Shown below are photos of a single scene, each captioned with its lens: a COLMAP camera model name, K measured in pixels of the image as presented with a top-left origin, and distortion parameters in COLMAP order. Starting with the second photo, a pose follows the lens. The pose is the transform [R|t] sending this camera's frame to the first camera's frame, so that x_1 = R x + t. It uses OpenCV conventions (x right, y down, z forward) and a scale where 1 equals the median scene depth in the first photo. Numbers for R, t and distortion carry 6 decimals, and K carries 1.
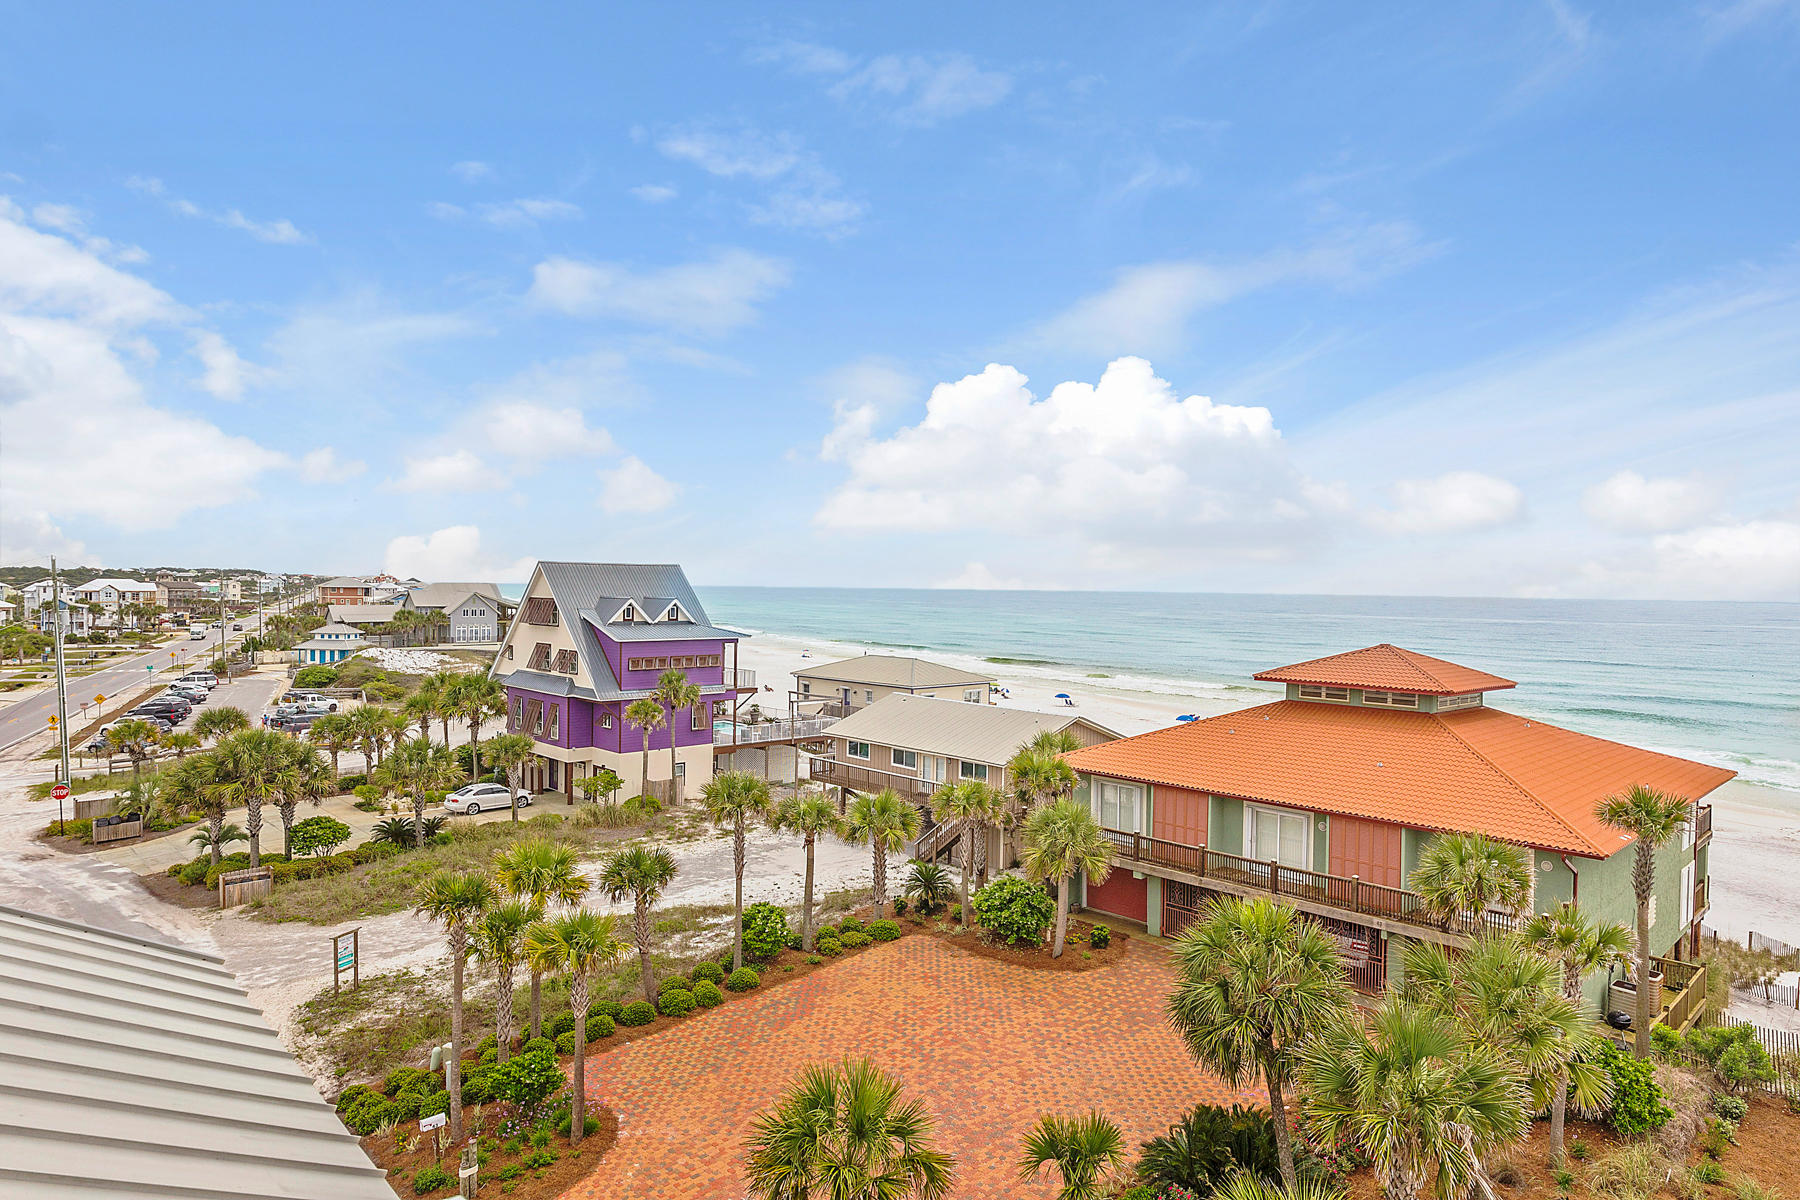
lens RADIAL K [[1044.5, 0, 893.1], [0, 1044.5, 595.9], [0, 0, 1]] dist [-0.025501, 0.001093]
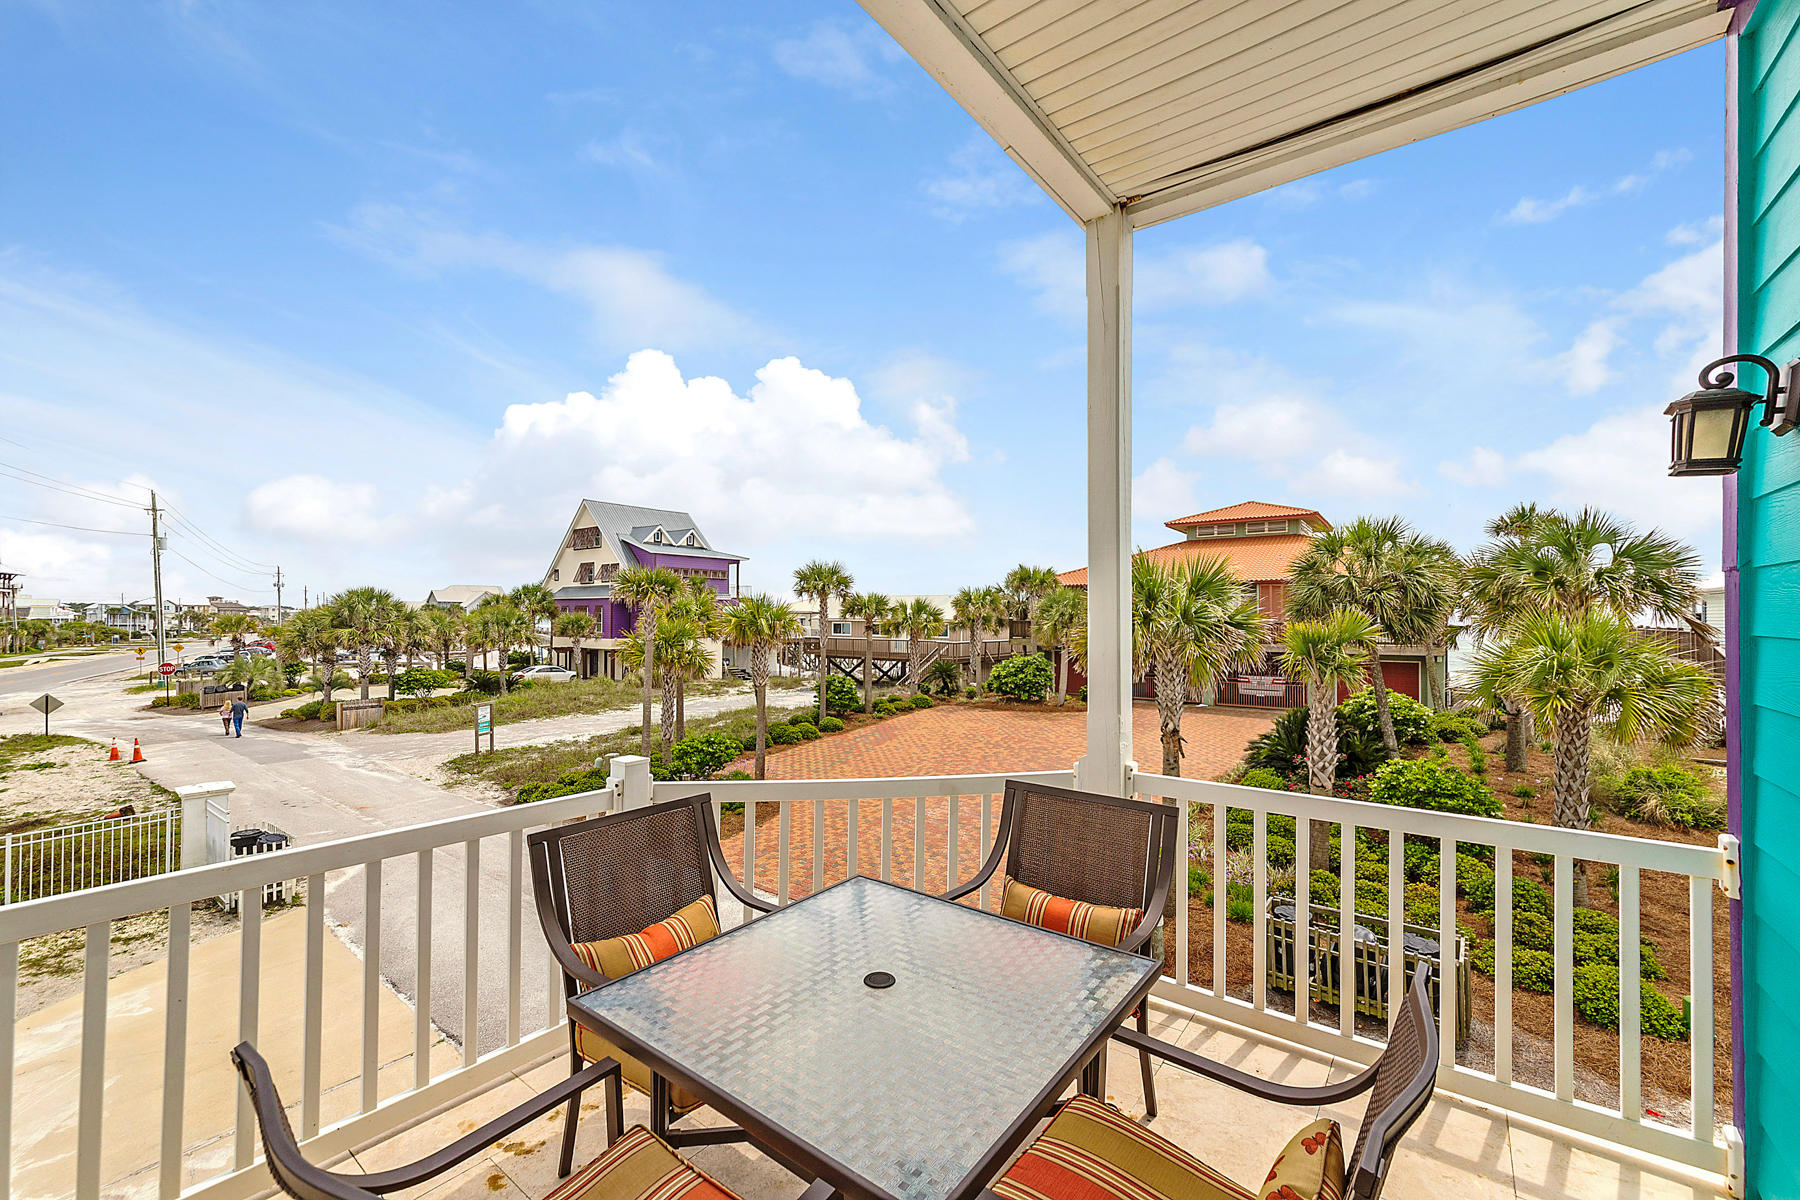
lens RADIAL K [[719.4, 0, 880.3], [0, 719.4, 605.1], [0, 0, 1]] dist [-0.001193, -0.000230]
pose [[0.990776, -0.009895, 0.135145, -0.100006], [0.011874, 0.999834, -0.013845, 0.119254], [-0.134986, 0.015322, 0.990729, 0.067992]]
